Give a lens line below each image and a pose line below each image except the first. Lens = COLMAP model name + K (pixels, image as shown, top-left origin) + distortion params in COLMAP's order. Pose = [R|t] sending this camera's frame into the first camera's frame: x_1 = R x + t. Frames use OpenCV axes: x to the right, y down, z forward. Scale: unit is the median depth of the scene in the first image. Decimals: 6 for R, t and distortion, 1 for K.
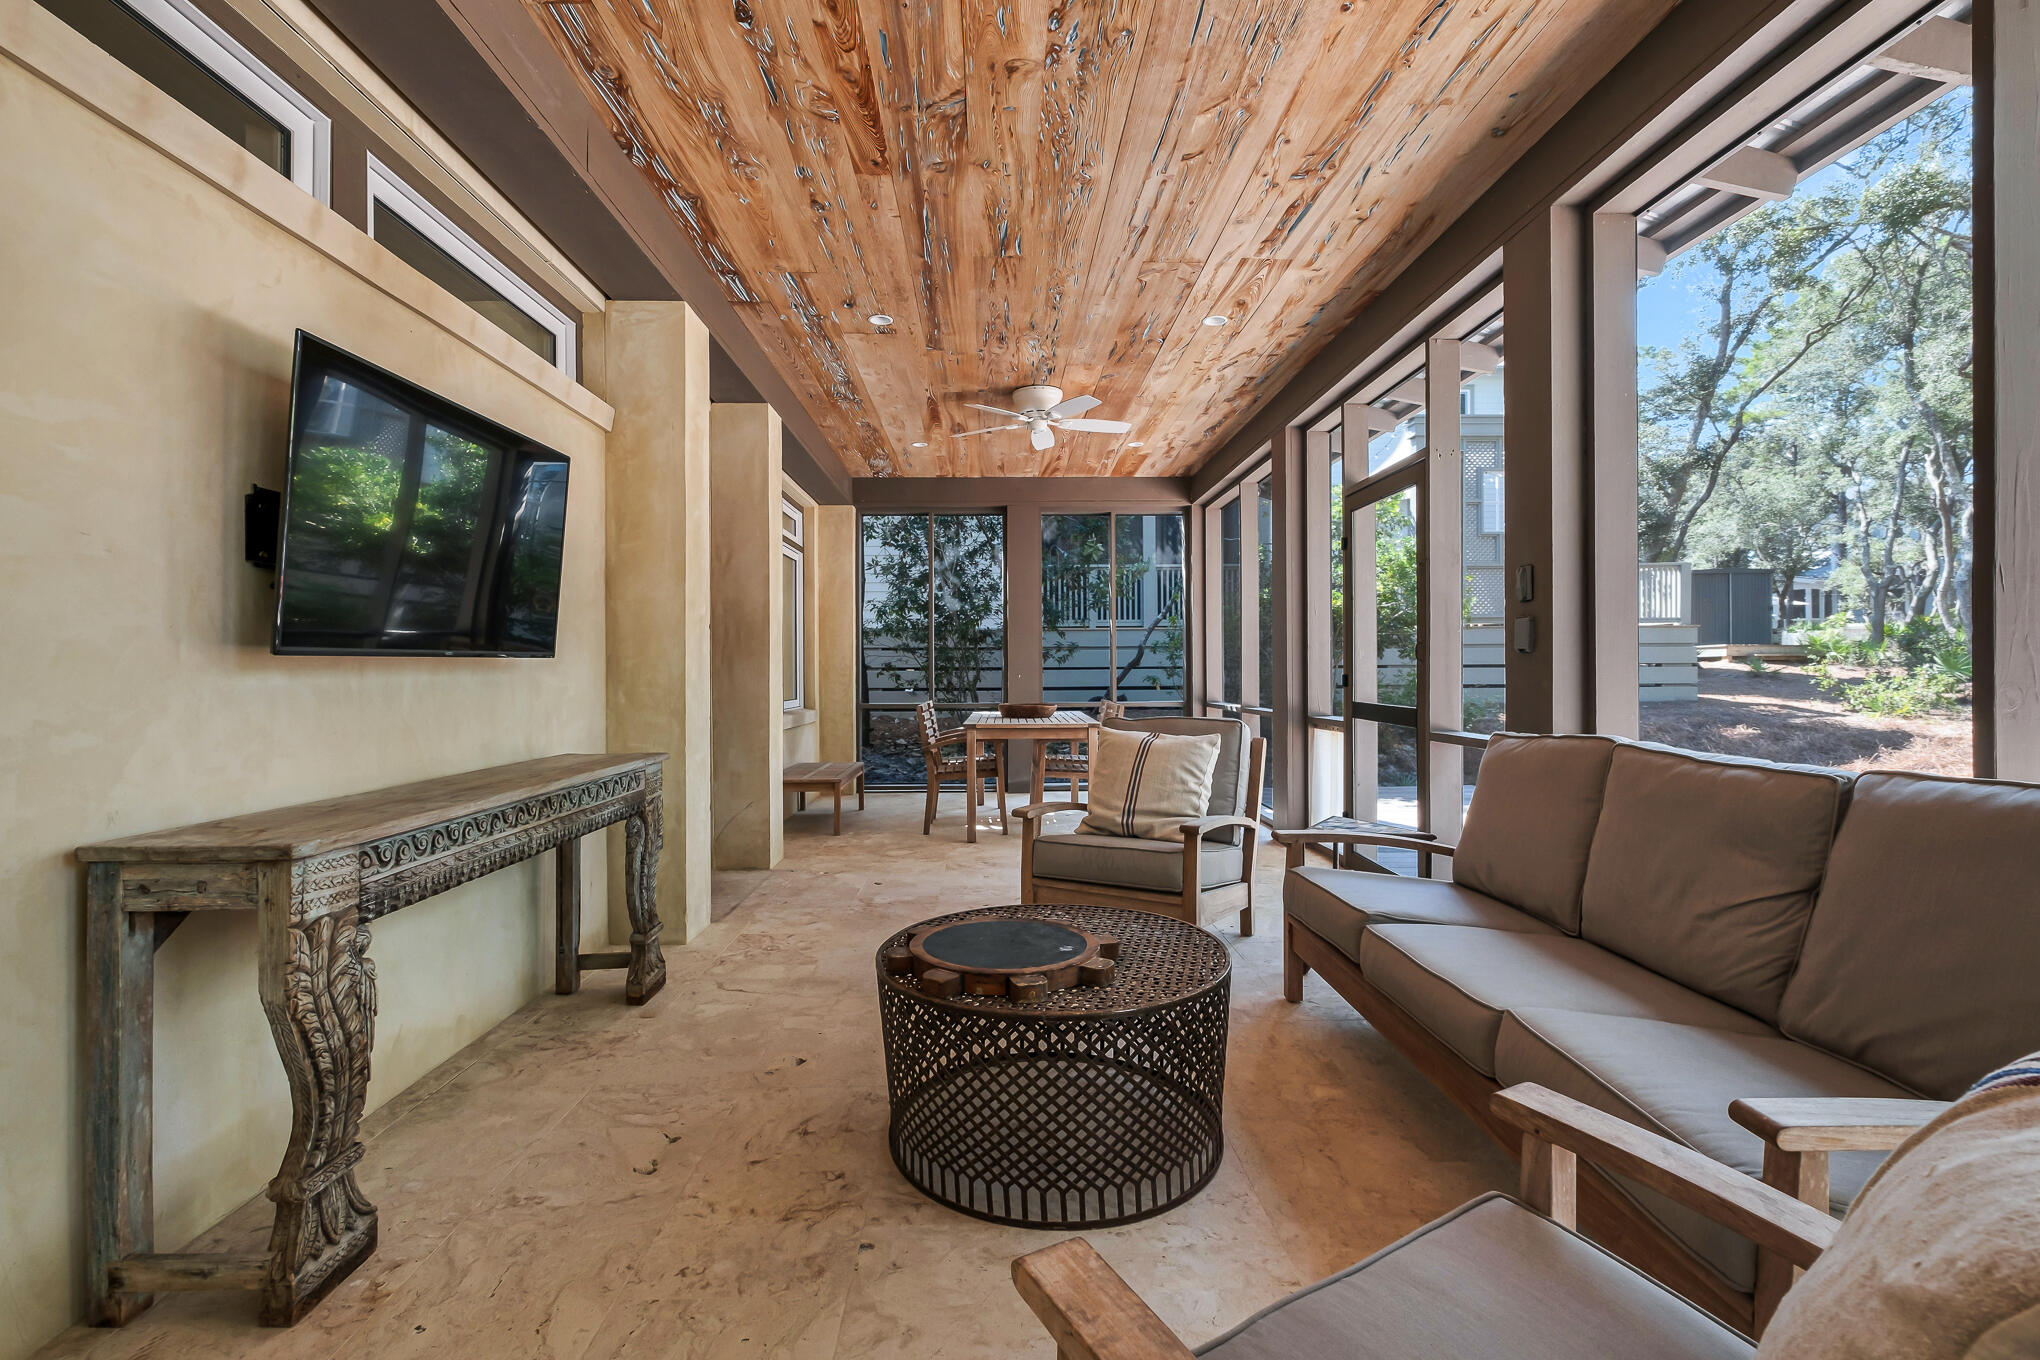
lens RADIAL K [[909.1, 0, 1019.6], [0, 909.1, 673.6], [0, 0, 1]] dist [-0.001395, -0.001934]
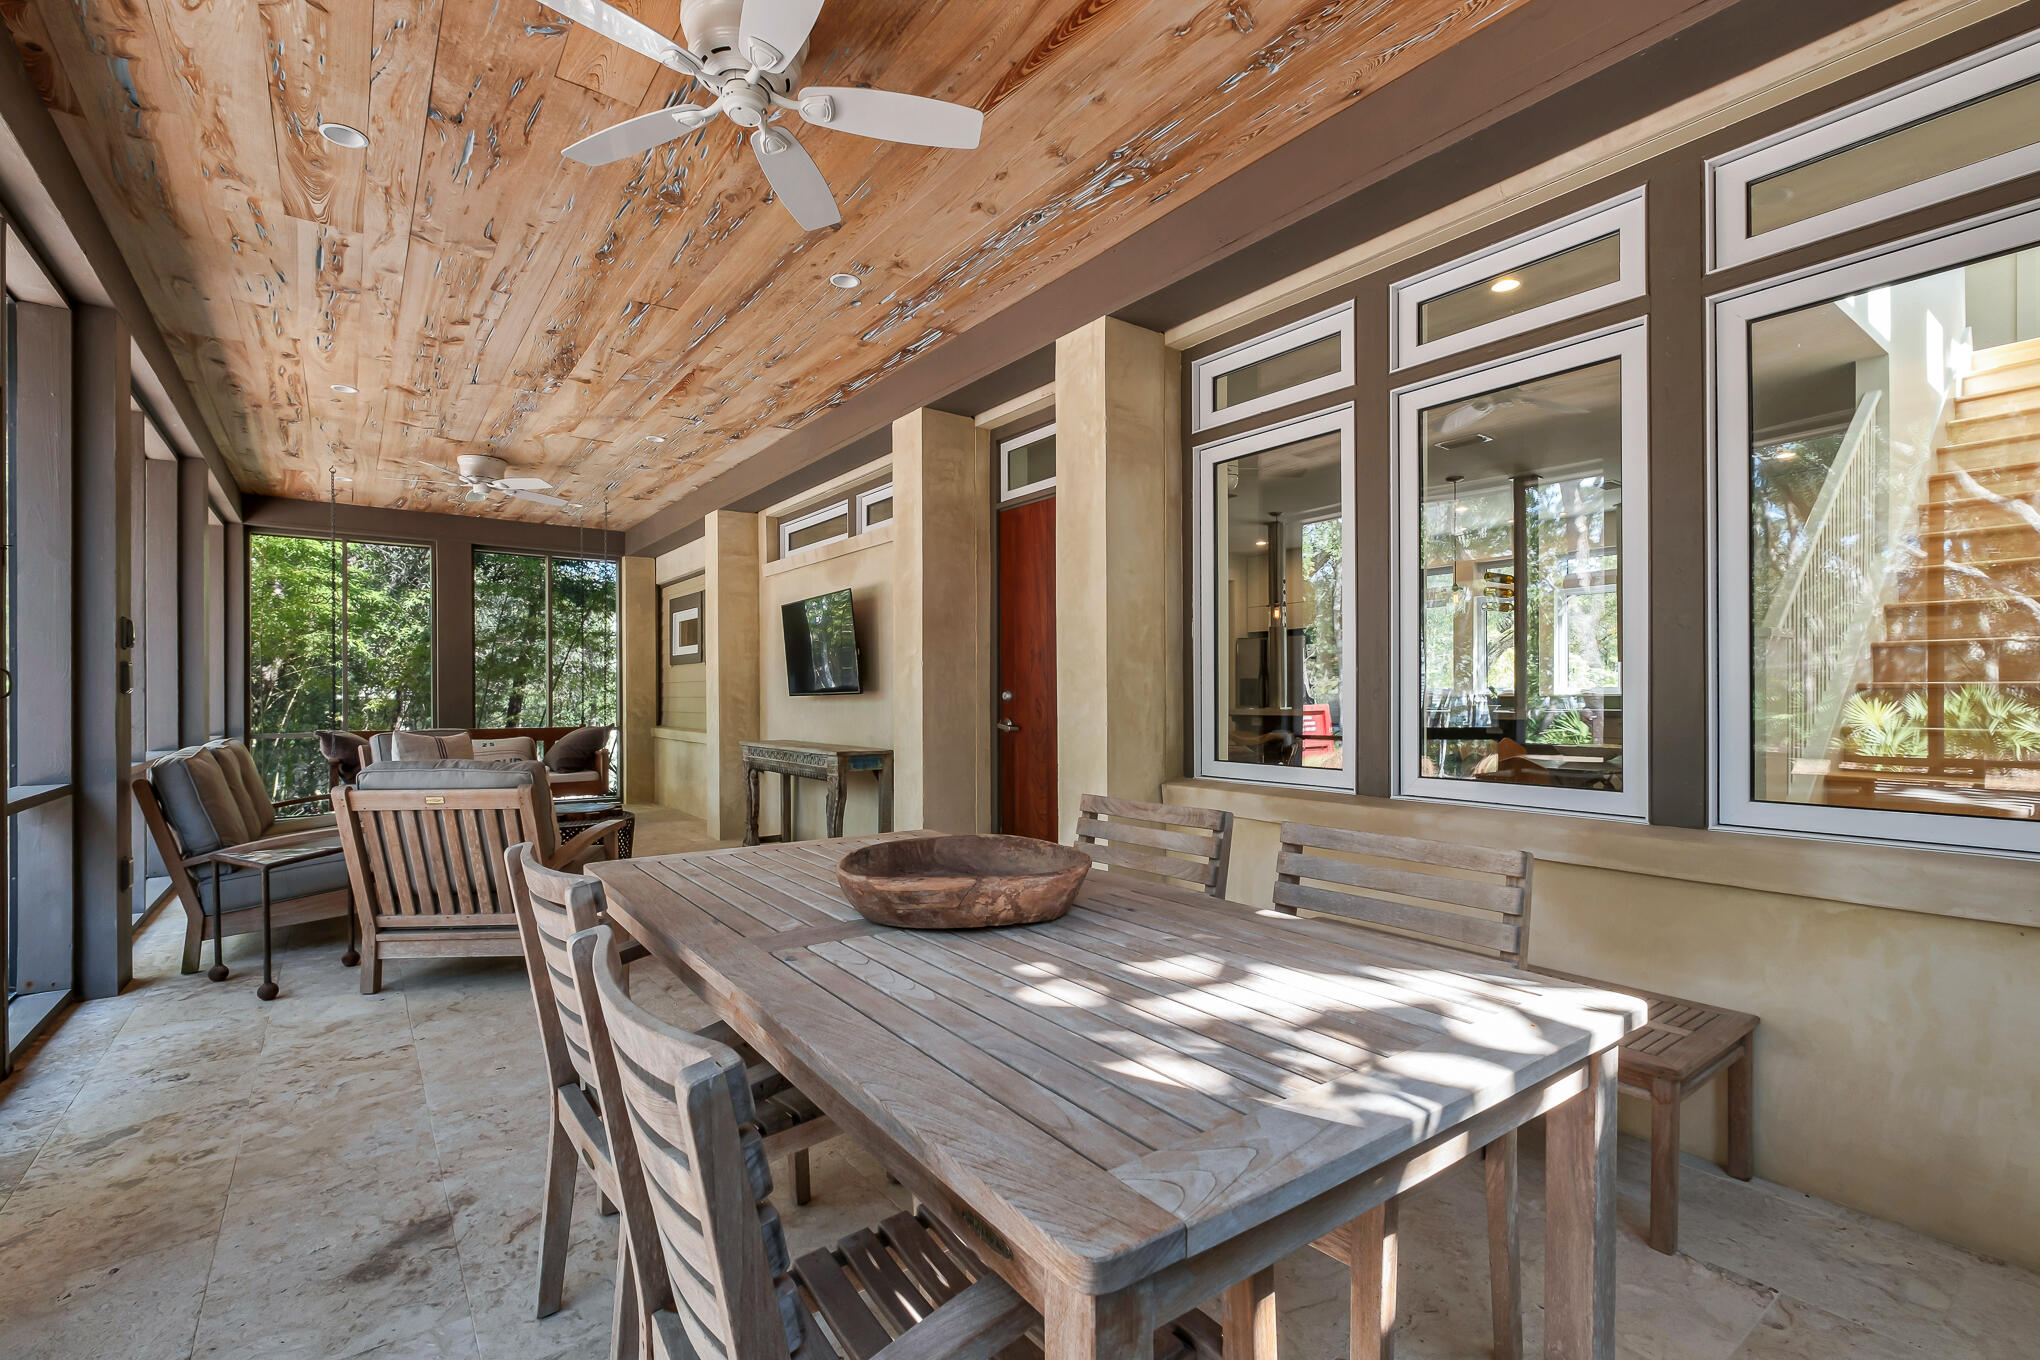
lens RADIAL K [[909.1, 0, 1005.9], [0, 909.1, 688.9], [0, 0, 1]] dist [-0.001395, -0.001934]
pose [[-0.828782, 0.003073, -0.559564, 0.281172], [0.006172, 0.999974, -0.003650, -0.020193], [0.559538, -0.006478, -0.828779, 2.609417]]
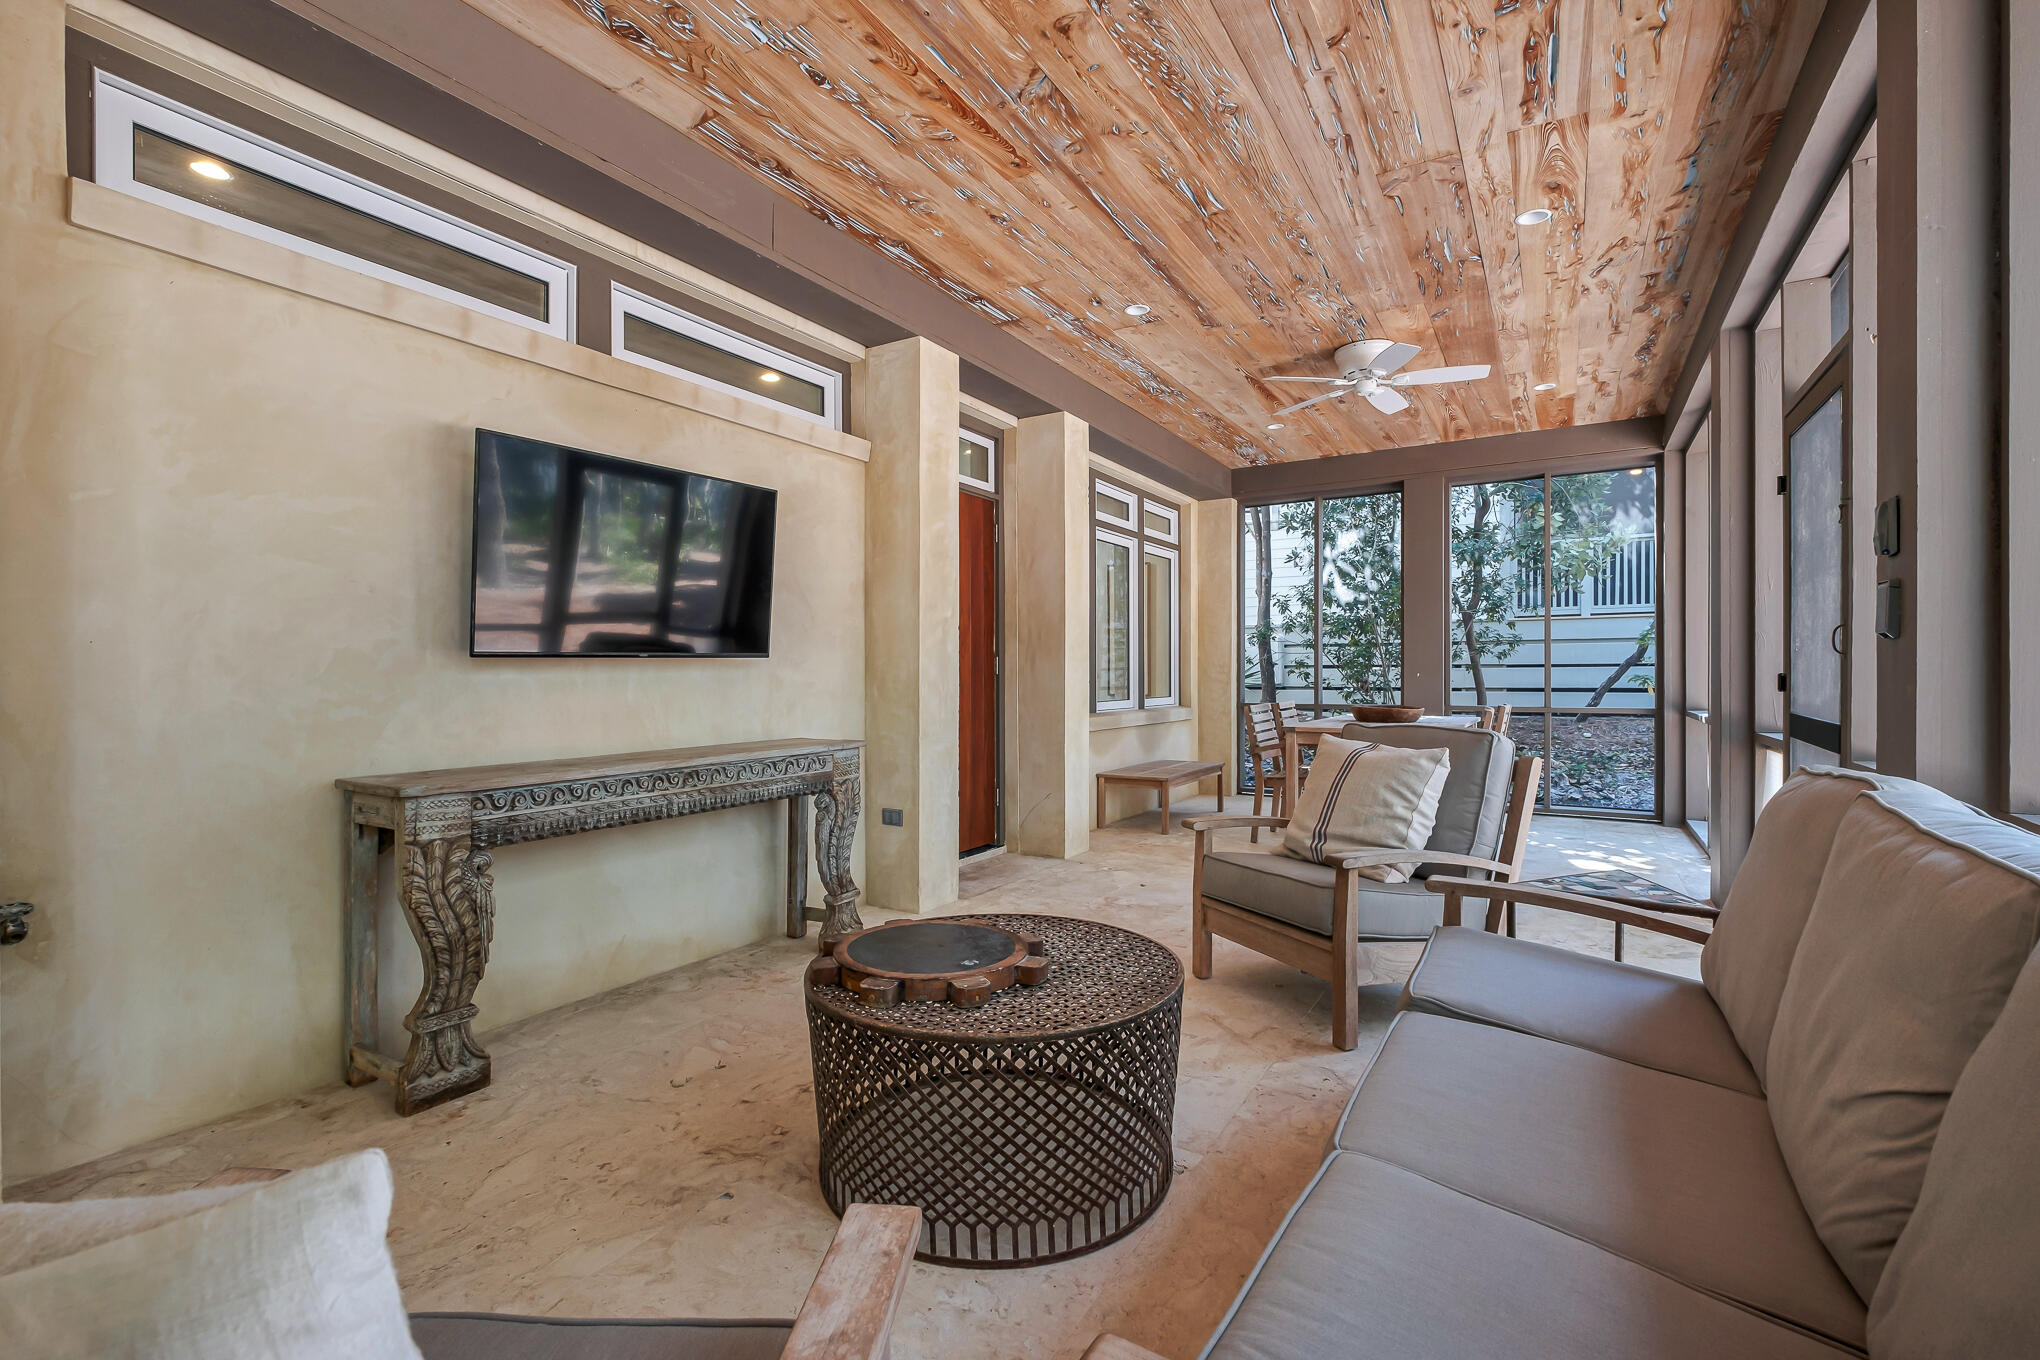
lens RADIAL K [[909.1, 0, 1007.7], [0, 909.1, 675.8], [0, 0, 1]] dist [-0.001395, -0.001934]
pose [[0.834969, 0.004294, -0.550280, 0.401225], [-0.001807, 0.999986, 0.005061, 0.000020], [0.550294, -0.003232, 0.834965, 0.156091]]
